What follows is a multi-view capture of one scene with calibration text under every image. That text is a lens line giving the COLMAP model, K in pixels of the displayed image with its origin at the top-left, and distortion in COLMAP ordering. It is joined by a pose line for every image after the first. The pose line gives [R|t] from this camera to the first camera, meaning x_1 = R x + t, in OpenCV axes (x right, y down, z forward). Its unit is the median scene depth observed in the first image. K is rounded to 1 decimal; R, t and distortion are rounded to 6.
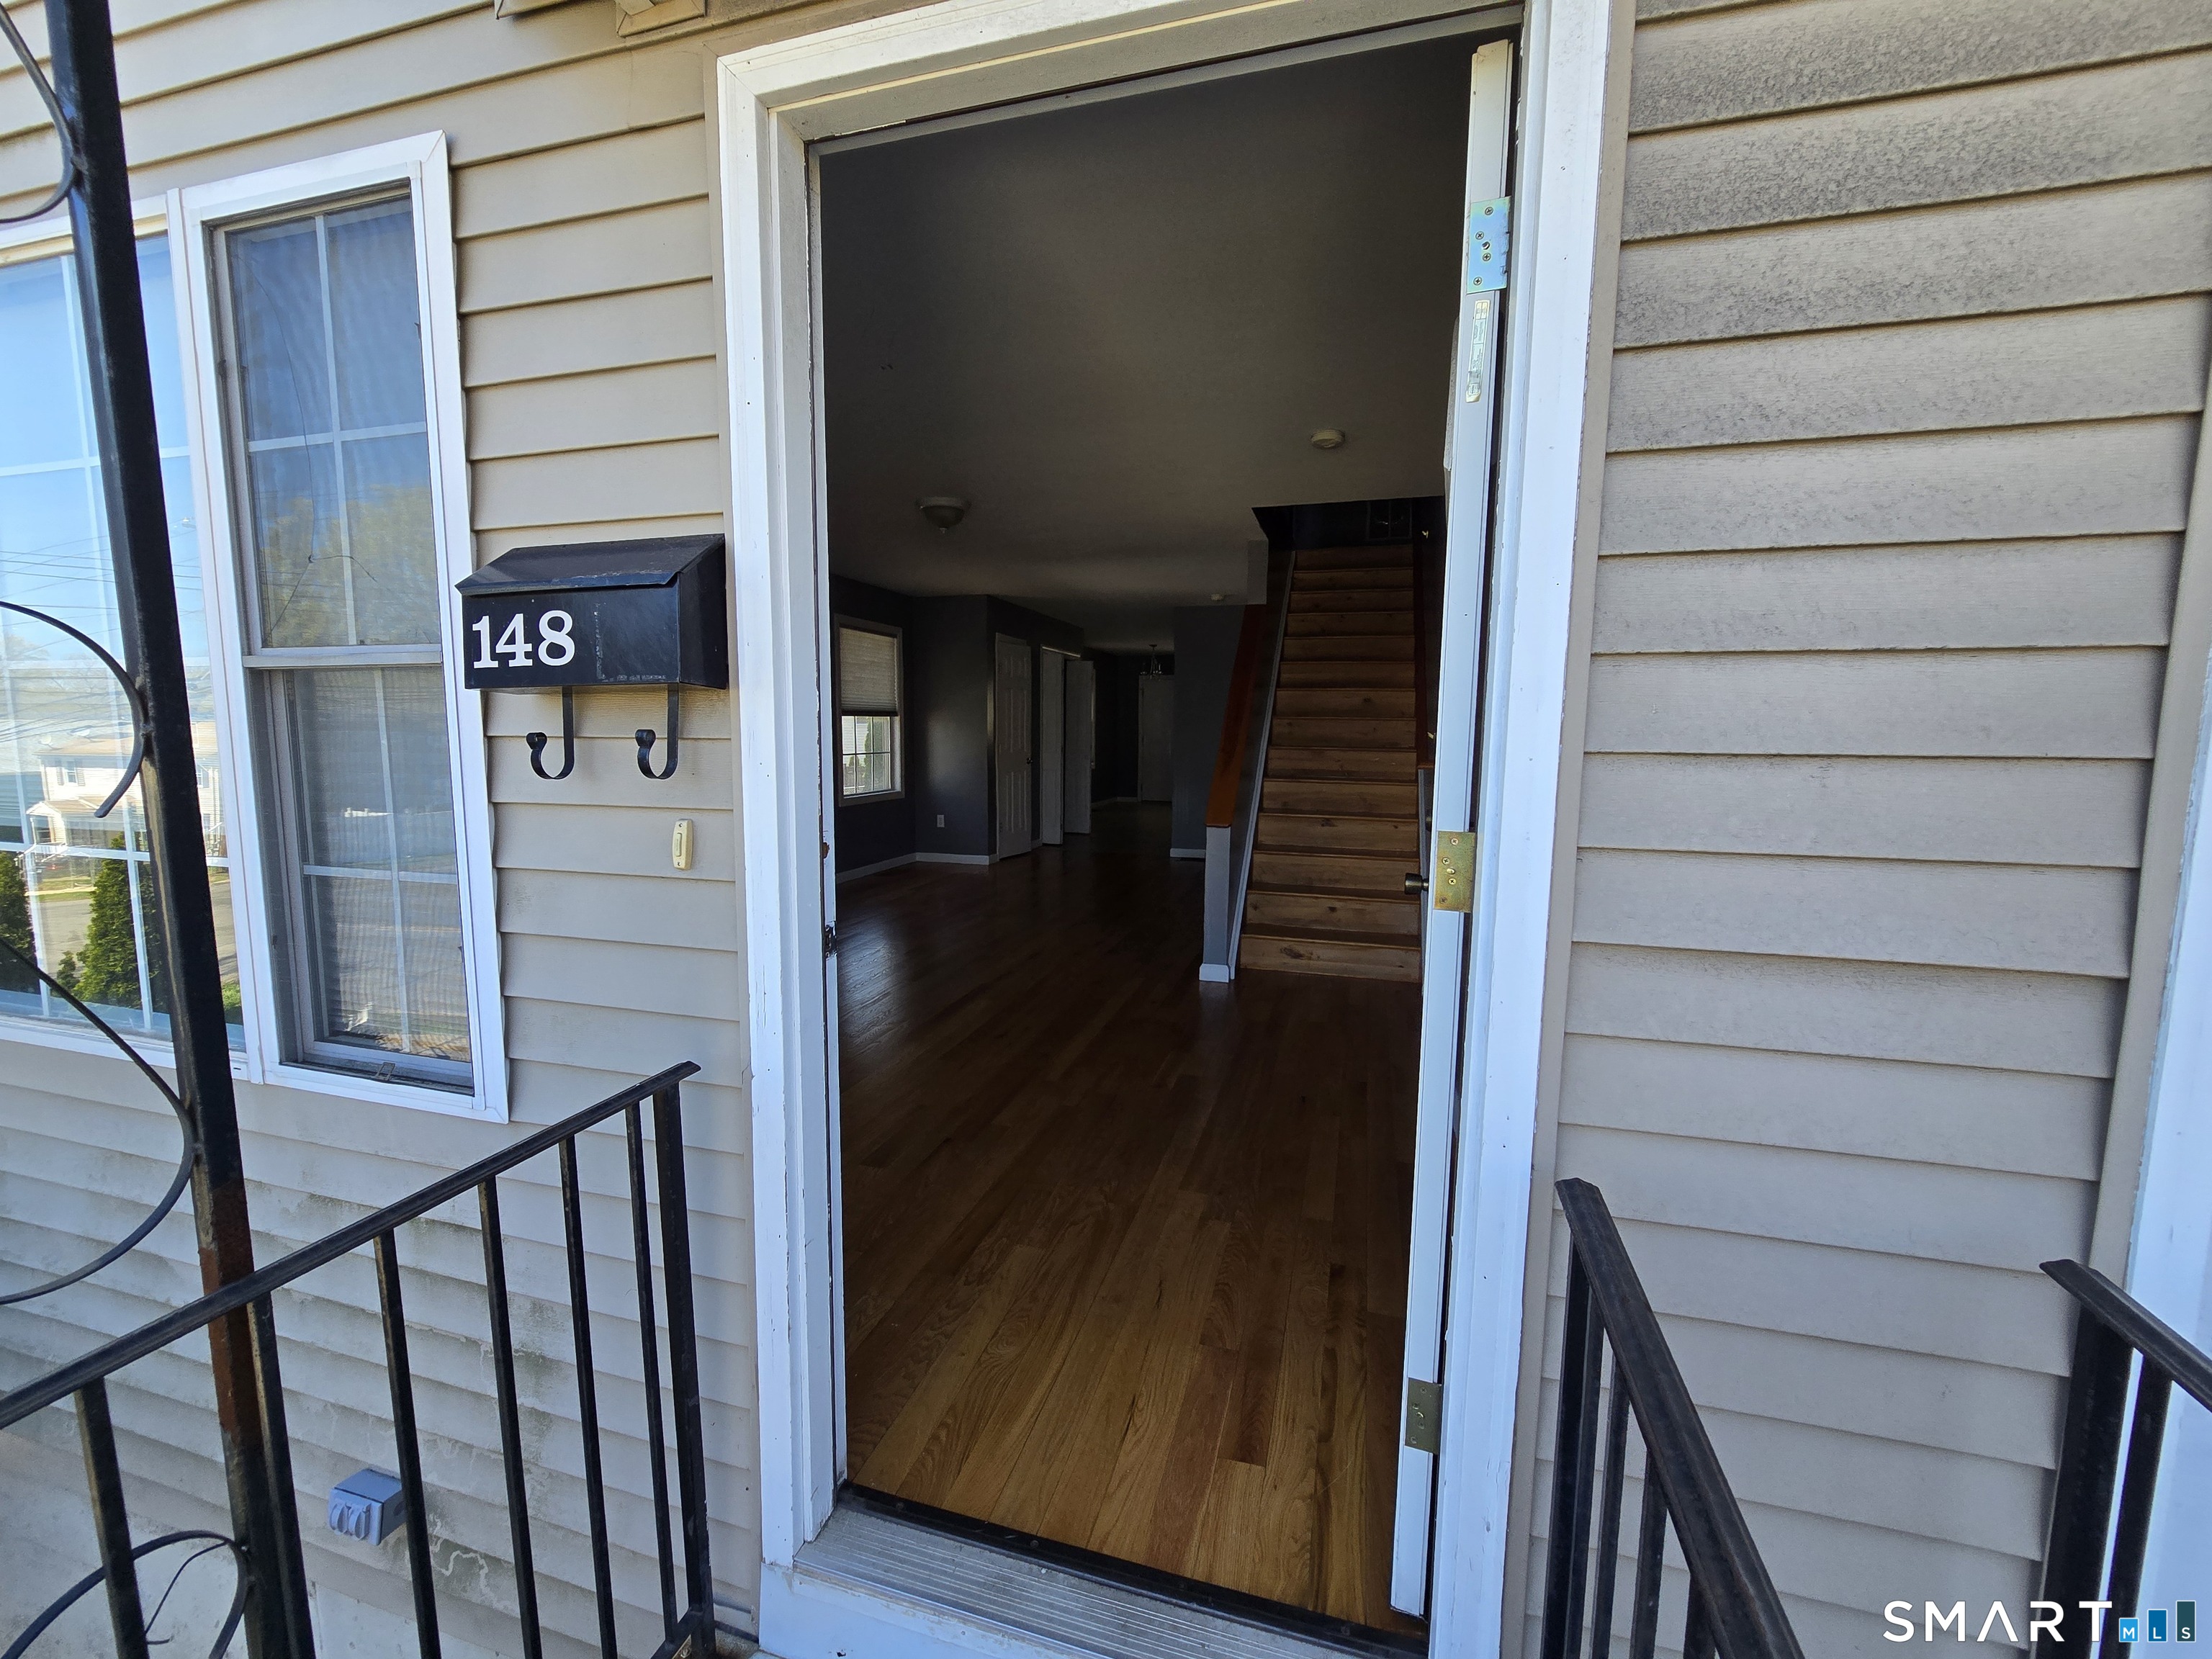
lens RADIAL K [[909.8, 0, 1095.7], [0, 909.8, 820.0], [0, 0, 1]] dist [-0.009507, 0.002408]
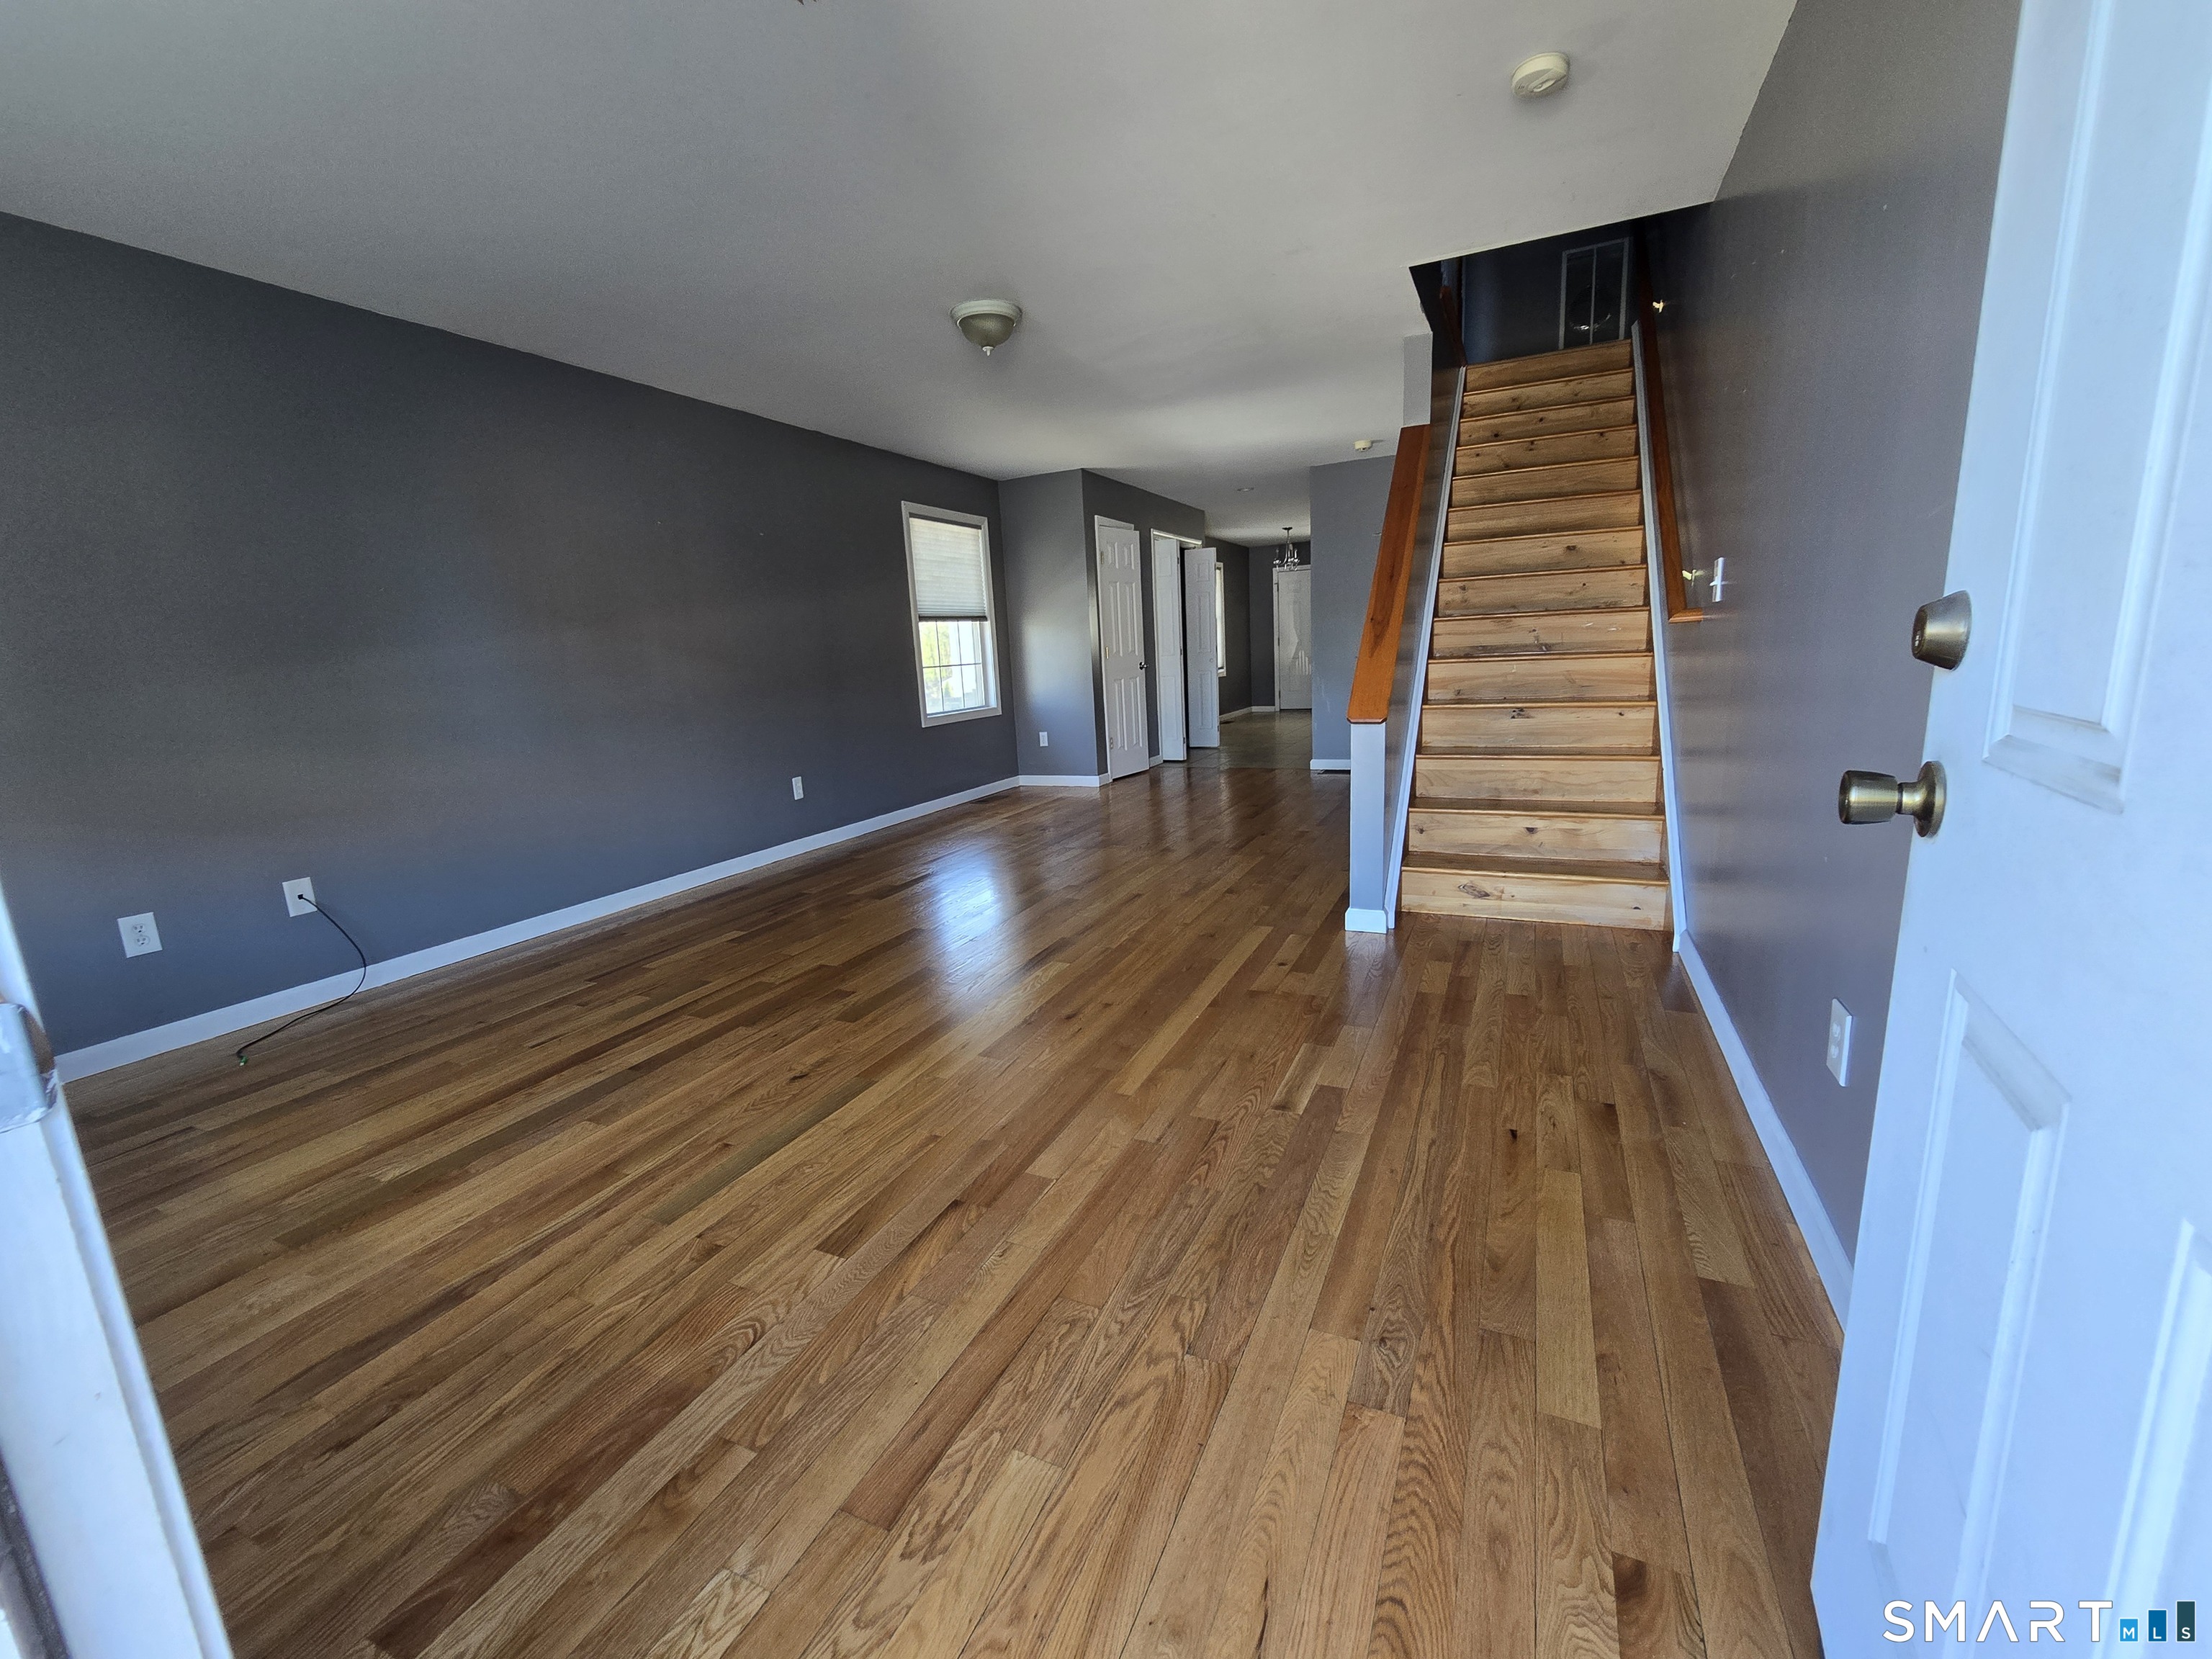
lens RADIAL K [[909.8, 0, 1092.3], [0, 909.8, 829.4], [0, 0, 1]] dist [-0.009507, 0.002408]
pose [[0.986424, -0.029002, -0.161635, 0.027786], [0.044589, 0.994606, 0.093655, 0.012167], [0.158047, -0.099591, 0.982396, 0.209875]]
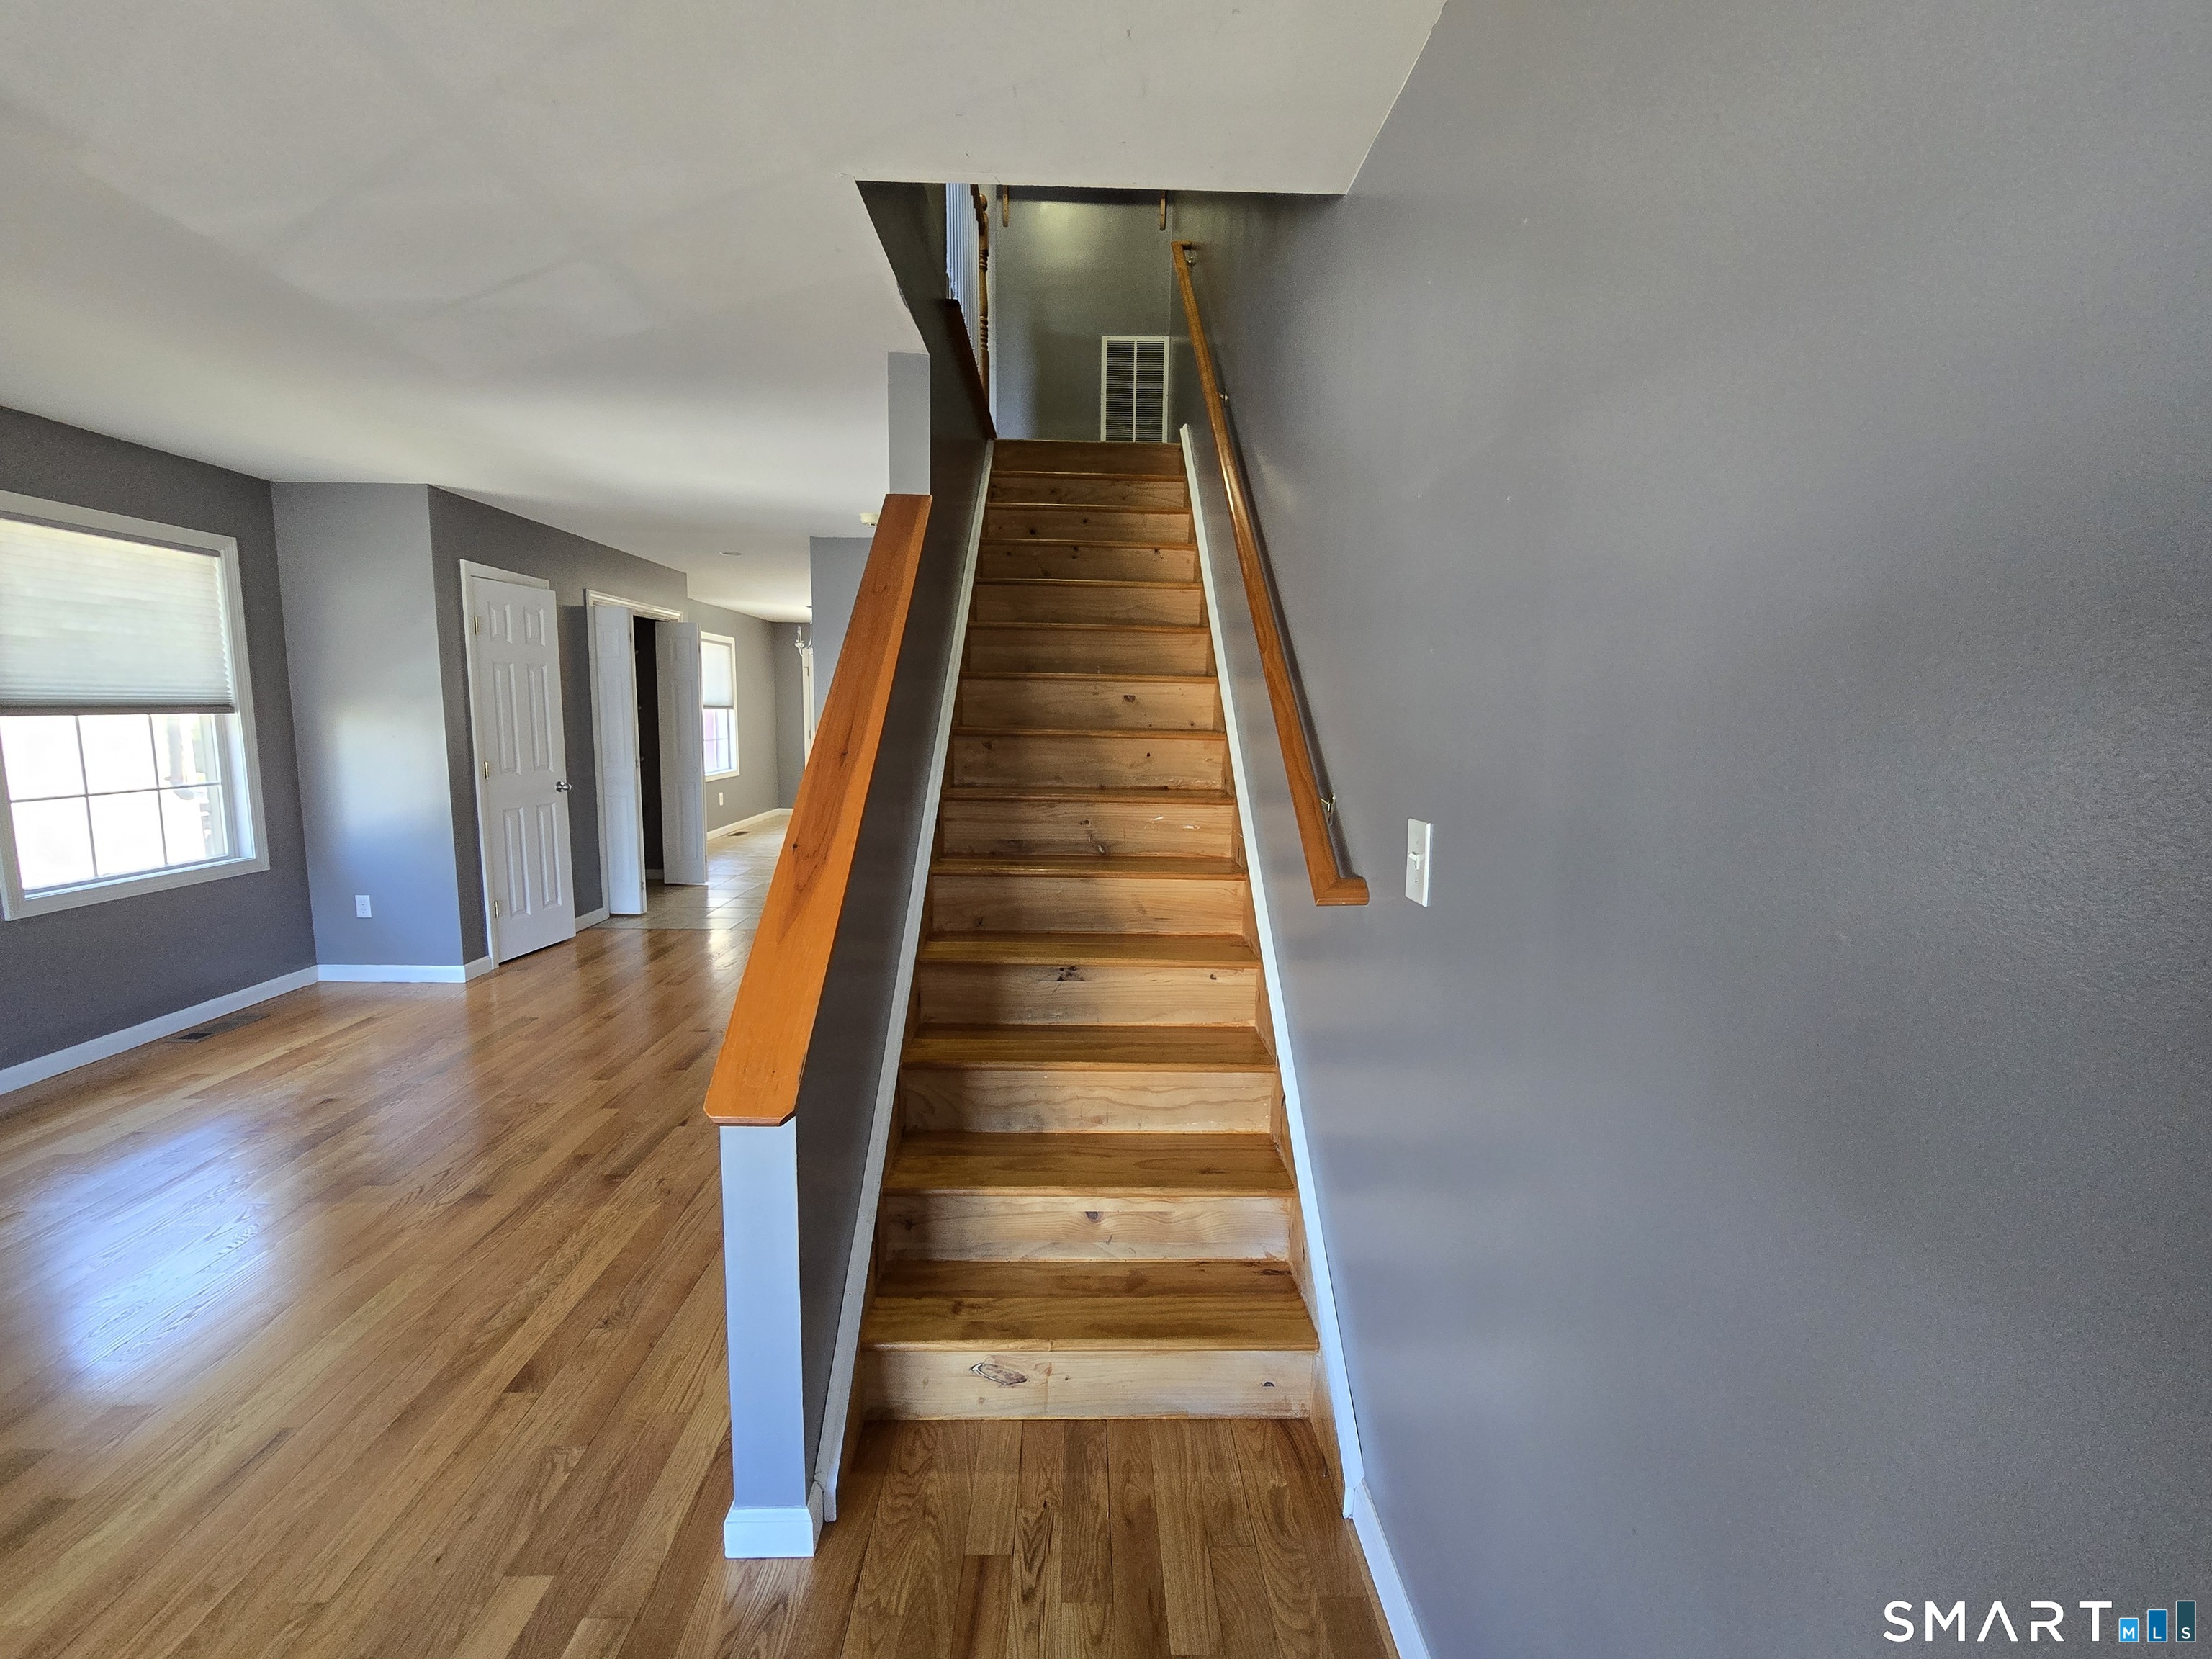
lens RADIAL K [[909.8, 0, 1103.9], [0, 909.8, 819.5], [0, 0, 1]] dist [-0.009507, 0.002408]
pose [[0.949540, -0.030847, 0.312125, 0.132781], [0.024227, 0.999392, 0.025067, -0.086799], [-0.312708, -0.016240, 0.949710, 0.570276]]
